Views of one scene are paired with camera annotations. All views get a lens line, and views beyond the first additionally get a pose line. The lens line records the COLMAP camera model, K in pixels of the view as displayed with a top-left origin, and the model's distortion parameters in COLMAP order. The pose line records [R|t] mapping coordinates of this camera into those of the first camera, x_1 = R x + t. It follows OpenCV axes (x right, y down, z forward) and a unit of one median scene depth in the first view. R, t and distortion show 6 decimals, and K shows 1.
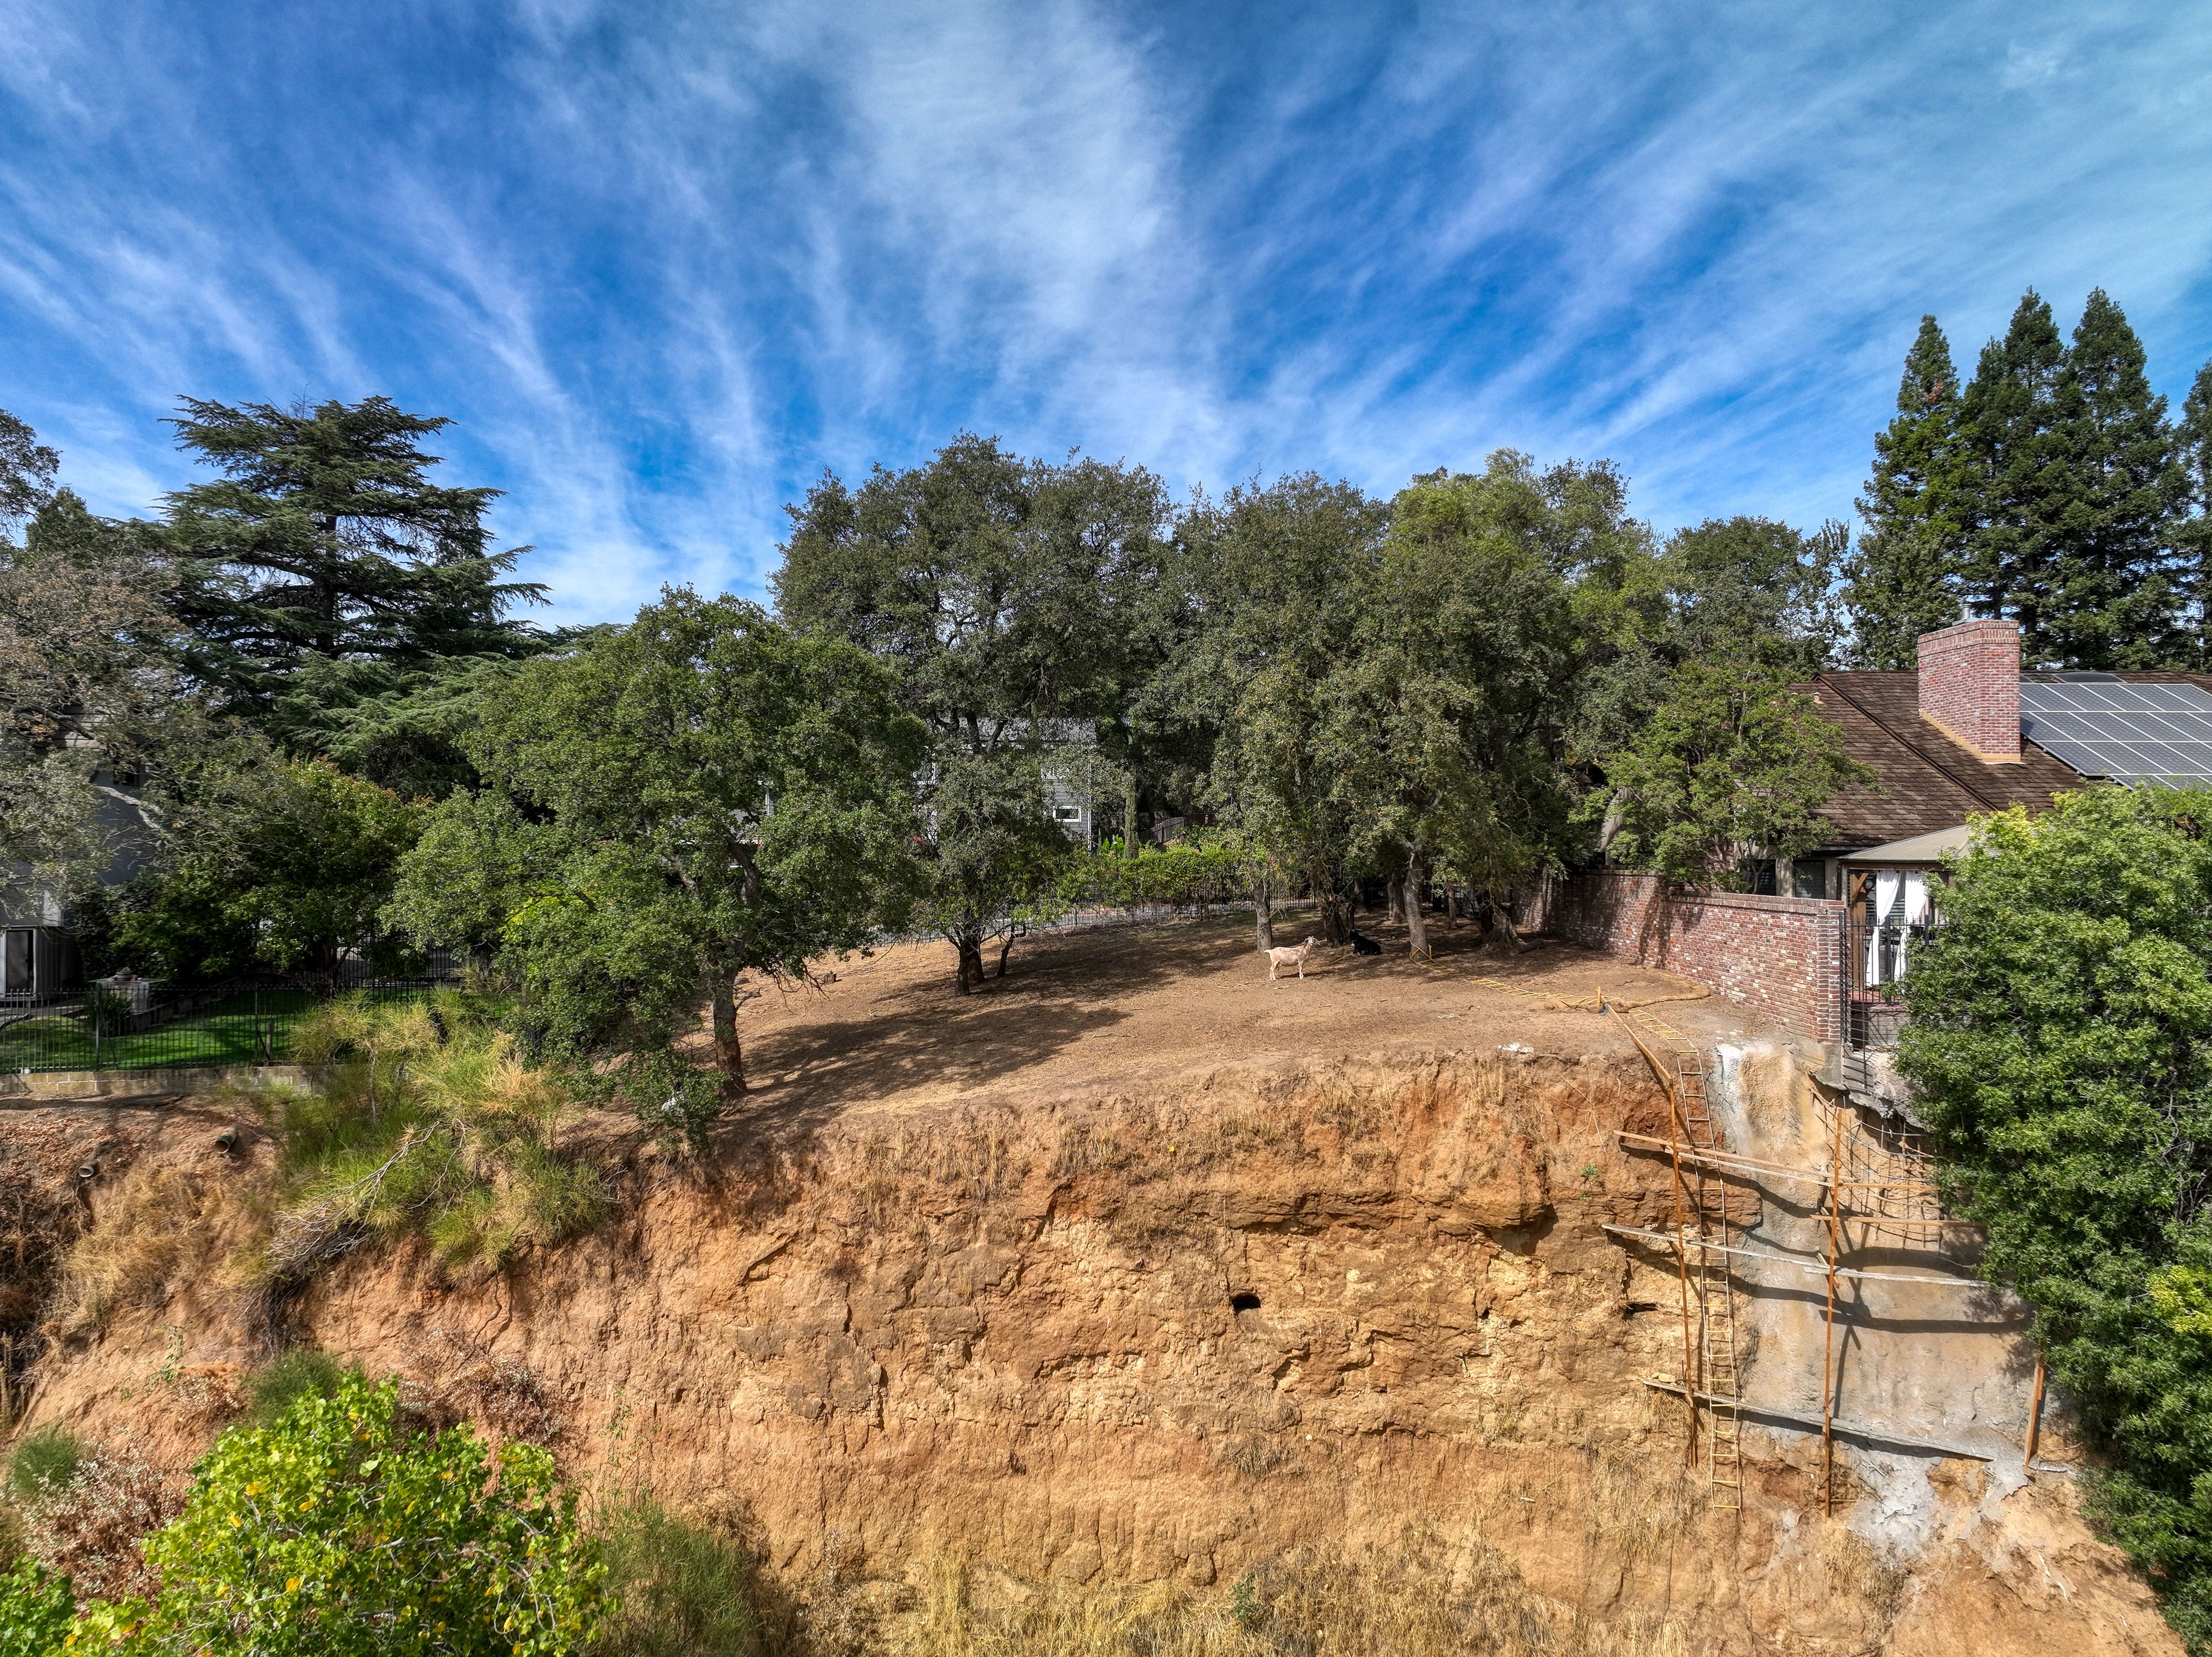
lens RADIAL K [[1551.5, 0, 1106.0], [0, 1551.5, 828.5], [0, 0, 1]] dist [0.004102, 0.011177]
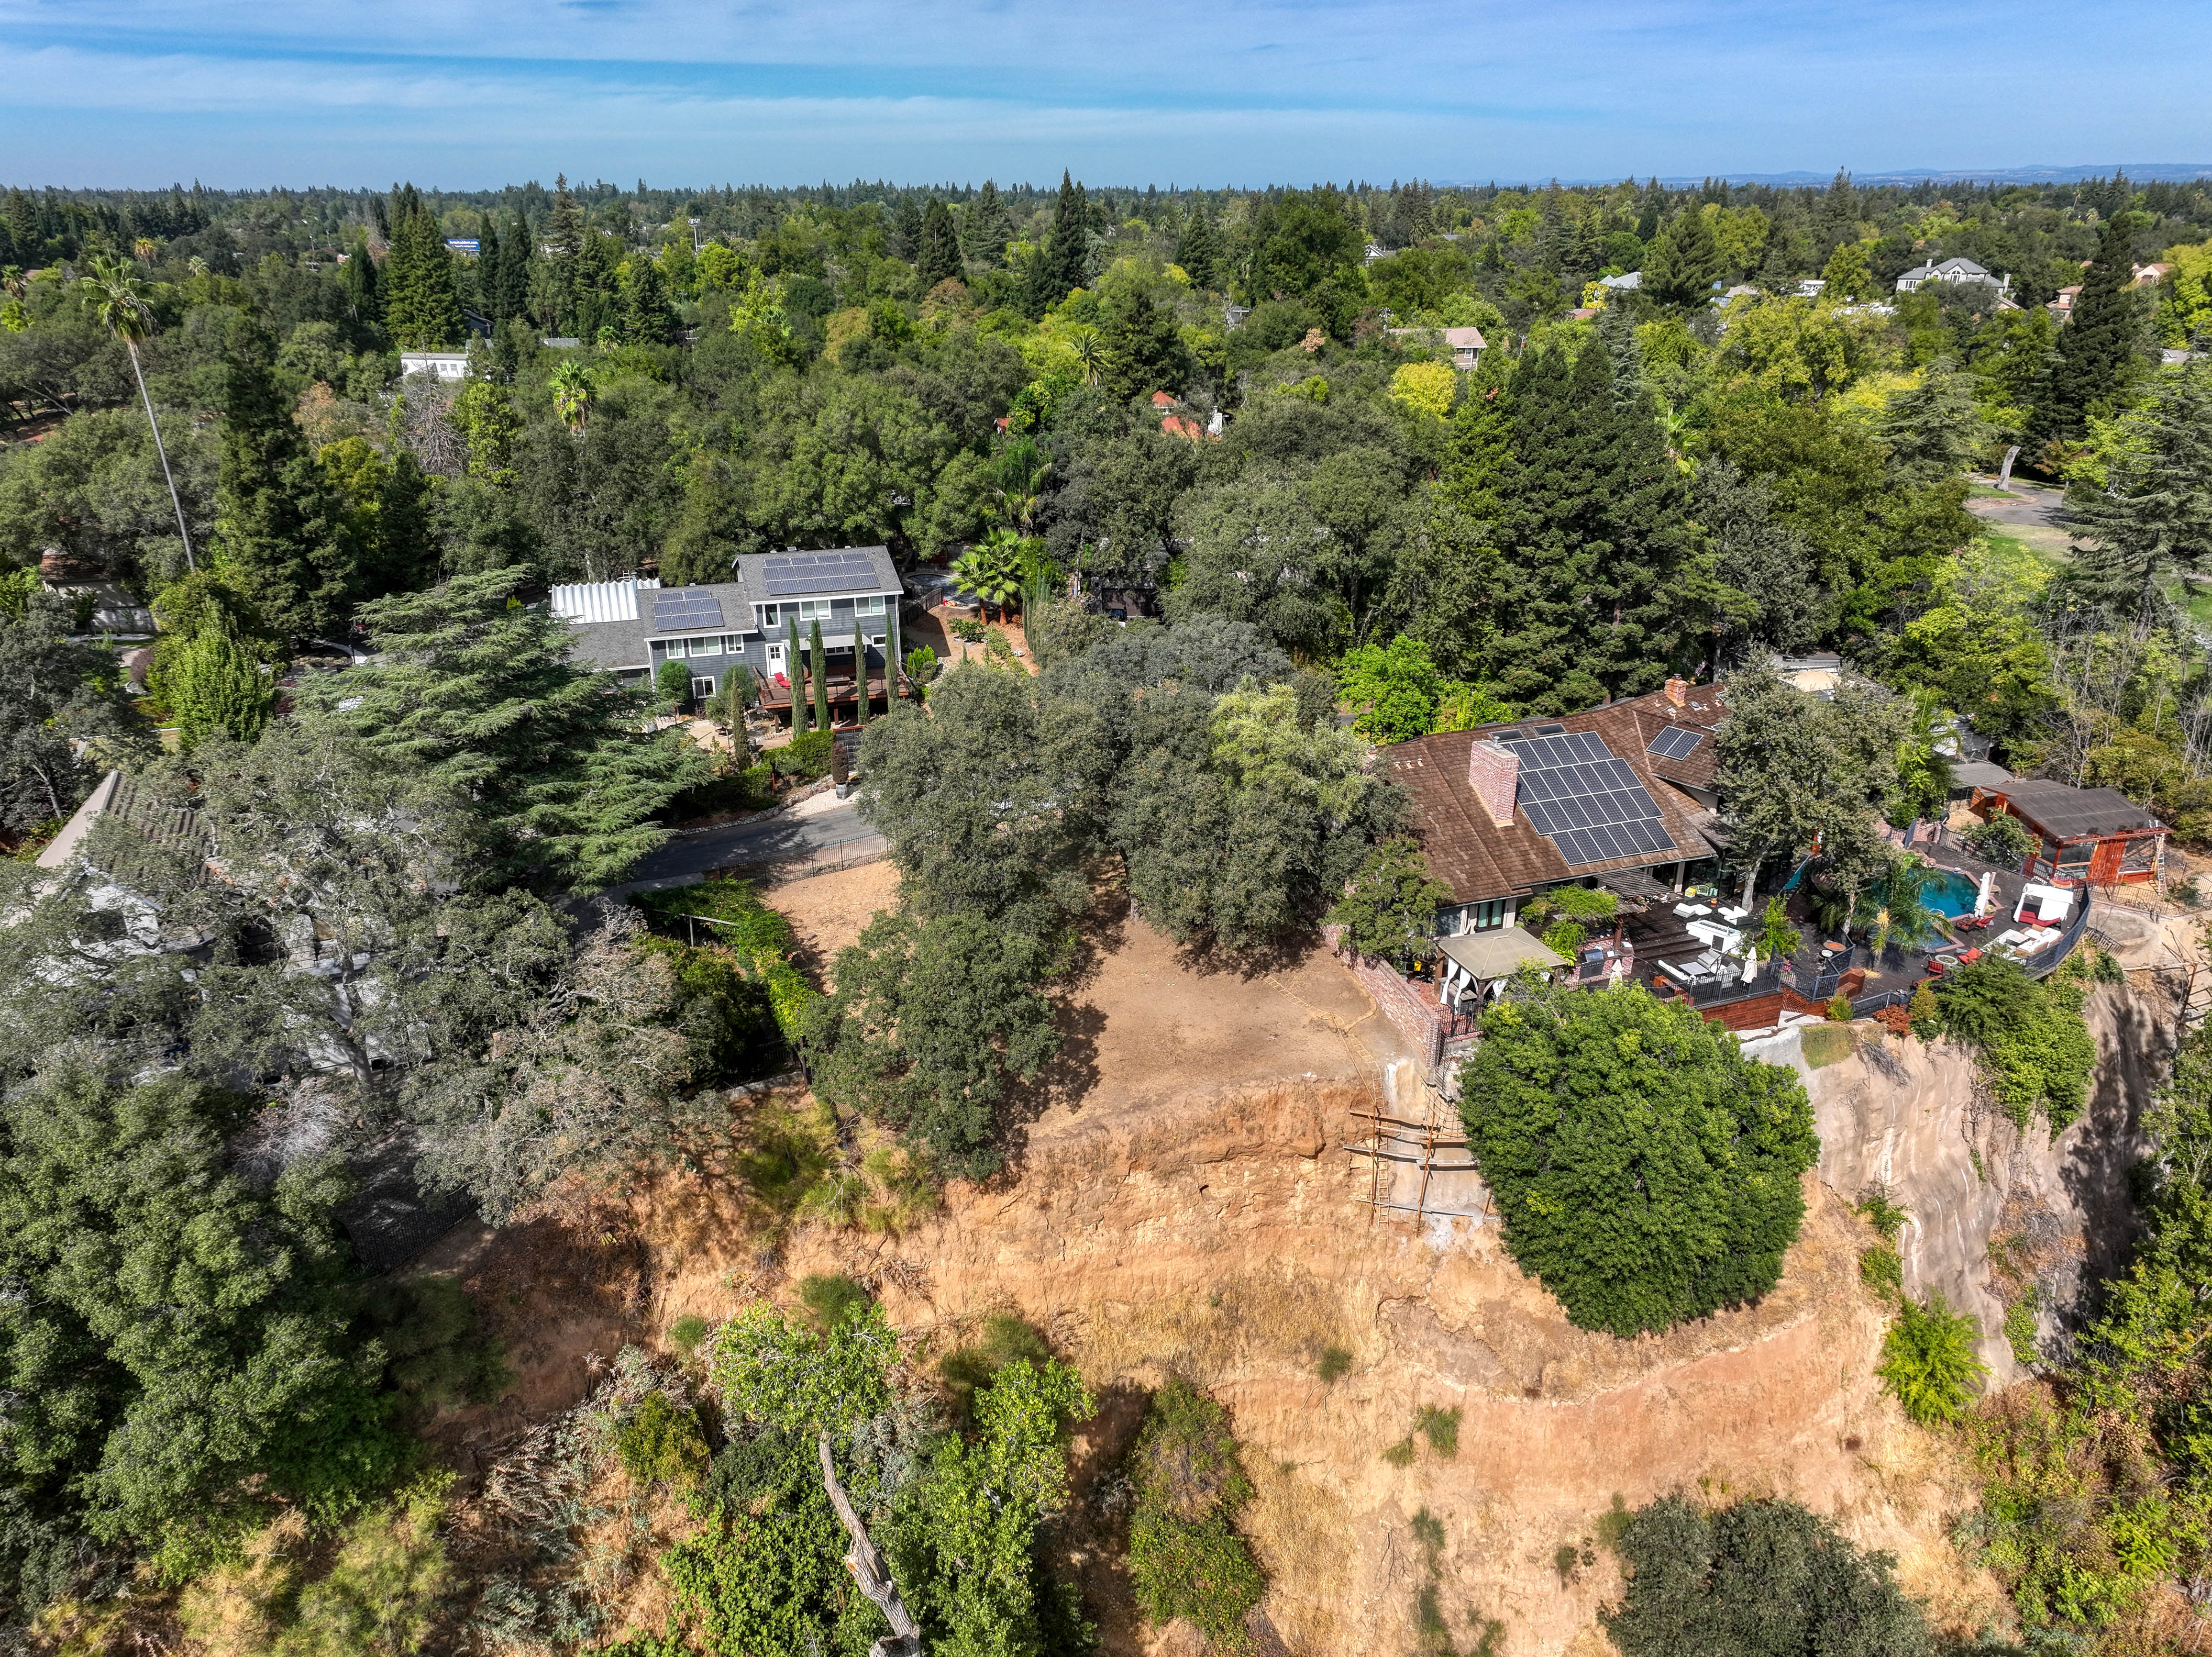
lens RADIAL K [[1551.5, 0, 1106.0], [0, 1551.5, 828.5], [0, 0, 1]] dist [0.004102, 0.011177]
pose [[0.957113, -0.110373, 0.267866, -0.654022], [-0.005735, 0.917188, 0.398413, -1.194331], [-0.289658, -0.382863, 0.877220, -0.885821]]
